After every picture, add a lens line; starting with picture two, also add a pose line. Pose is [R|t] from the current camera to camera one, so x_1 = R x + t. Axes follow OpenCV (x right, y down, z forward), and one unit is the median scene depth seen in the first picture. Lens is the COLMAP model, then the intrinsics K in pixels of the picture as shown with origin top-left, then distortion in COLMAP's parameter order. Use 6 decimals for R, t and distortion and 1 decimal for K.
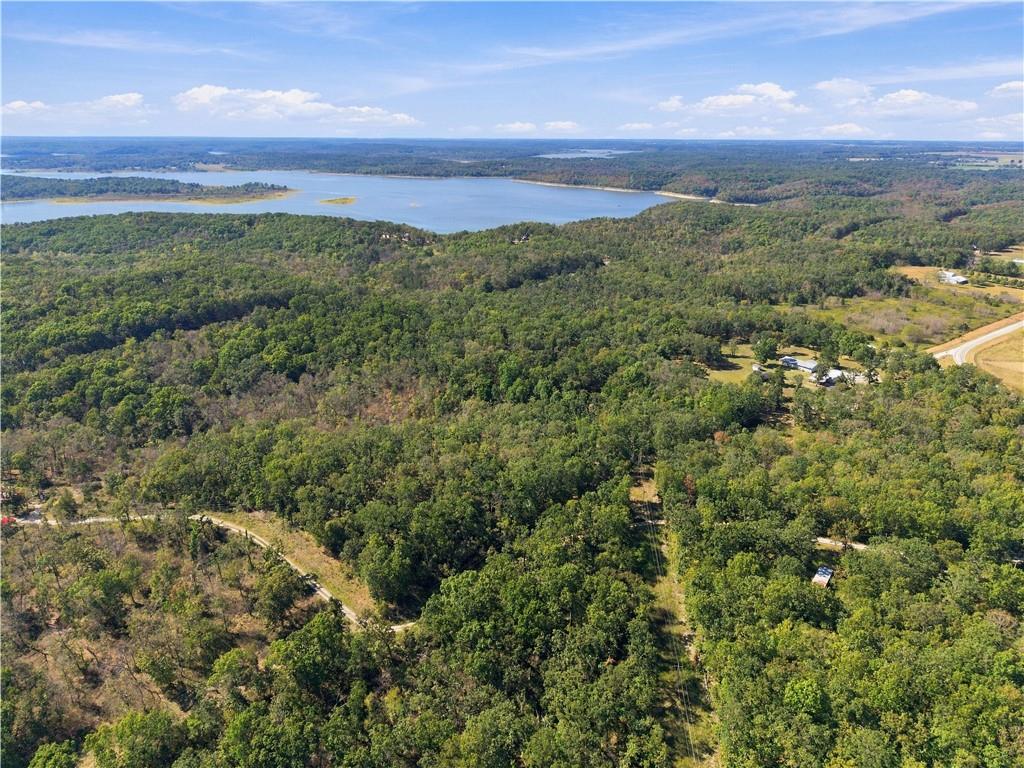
lens RADIAL K [[676.4, 0, 512.0], [0, 676.4, 384.0], [0, 0, 1]] dist [0.029419, -0.037509]
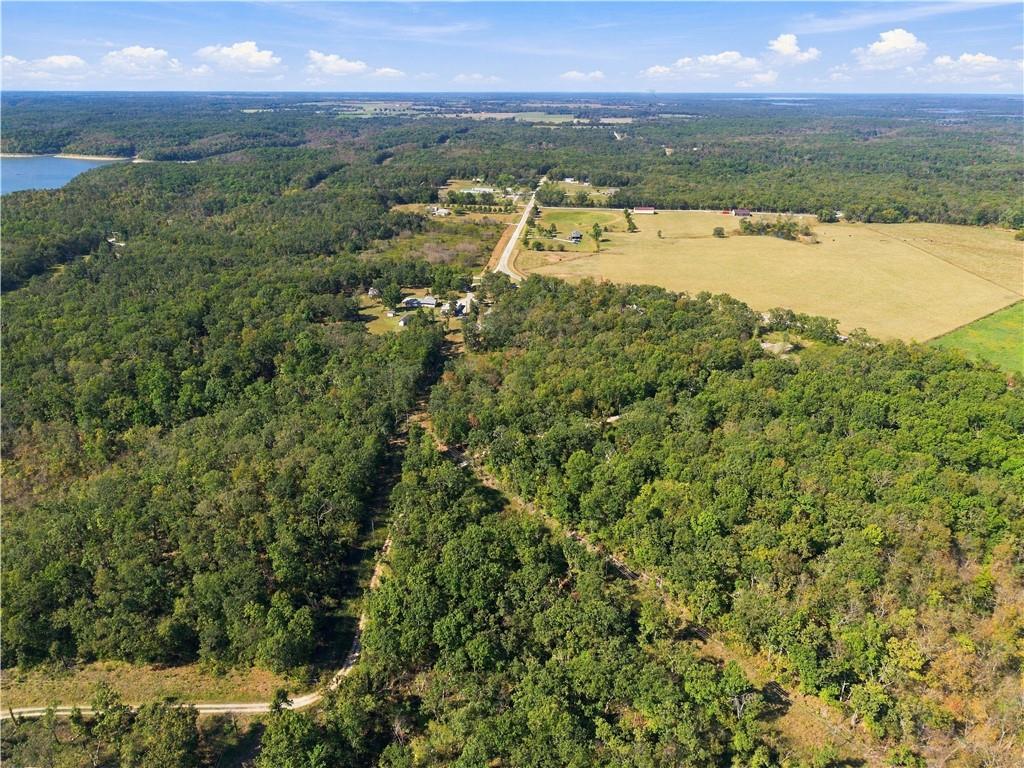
lens RADIAL K [[676.4, 0, 512.0], [0, 676.4, 384.0], [0, 0, 1]] dist [0.029419, -0.037509]
pose [[0.690722, -0.288331, 0.663150, -0.136061], [0.246600, 0.956016, 0.158813, -0.023152], [-0.679773, 0.053837, 0.731444, 0.059621]]
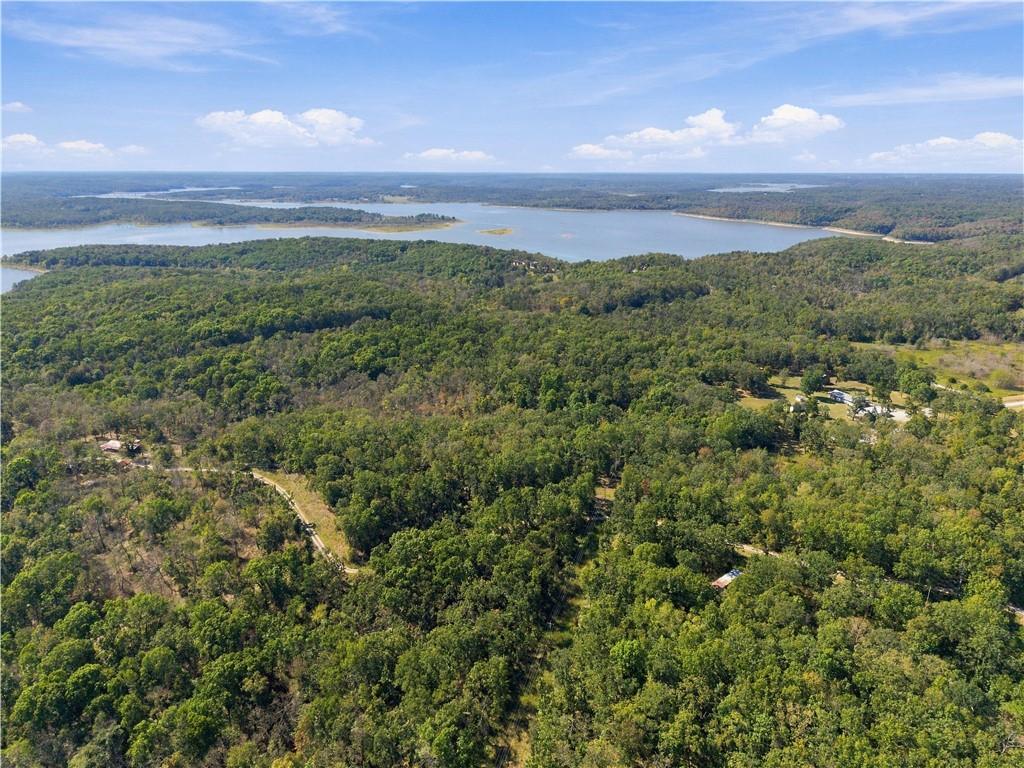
lens RADIAL K [[676.4, 0, 512.0], [0, 676.4, 384.0], [0, 0, 1]] dist [0.029419, -0.037509]
pose [[0.969281, 0.071743, -0.235259, 0.103657], [-0.082359, 0.995967, -0.035596, 0.014097], [0.231757, 0.053879, 0.971281, -0.037828]]
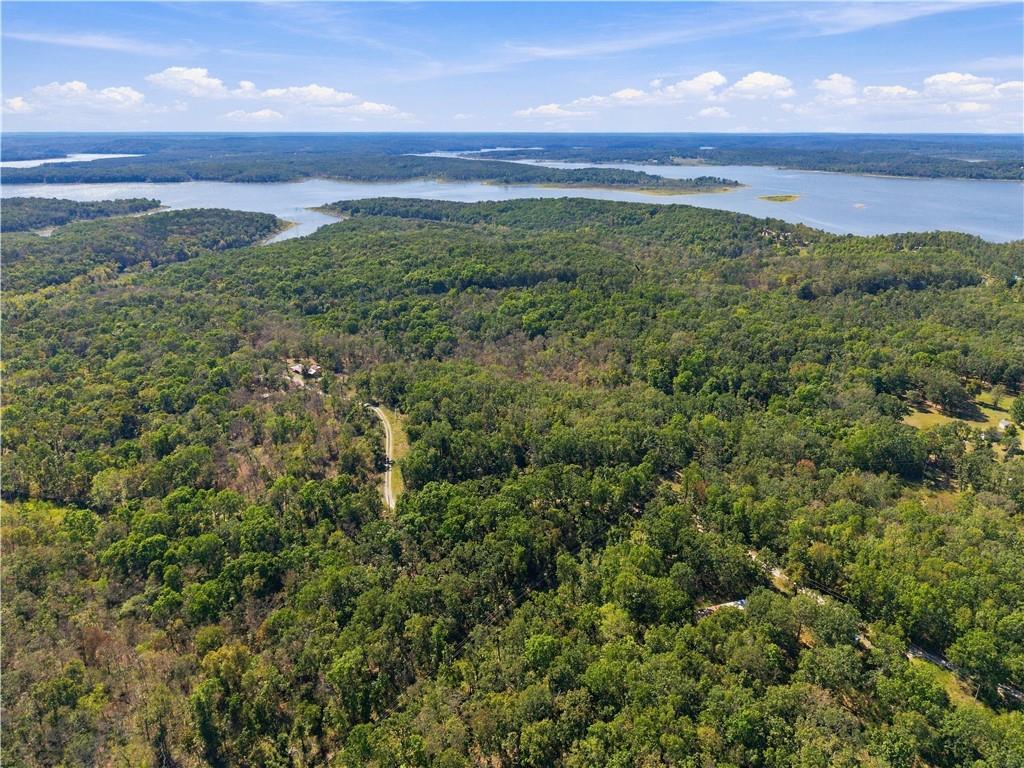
lens RADIAL K [[676.4, 0, 512.0], [0, 676.4, 384.0], [0, 0, 1]] dist [0.029419, -0.037509]
pose [[0.785988, 0.213264, -0.580295, 0.202055], [-0.209777, 0.974933, 0.074161, -0.005032], [0.581564, 0.063443, 0.811023, 0.014424]]
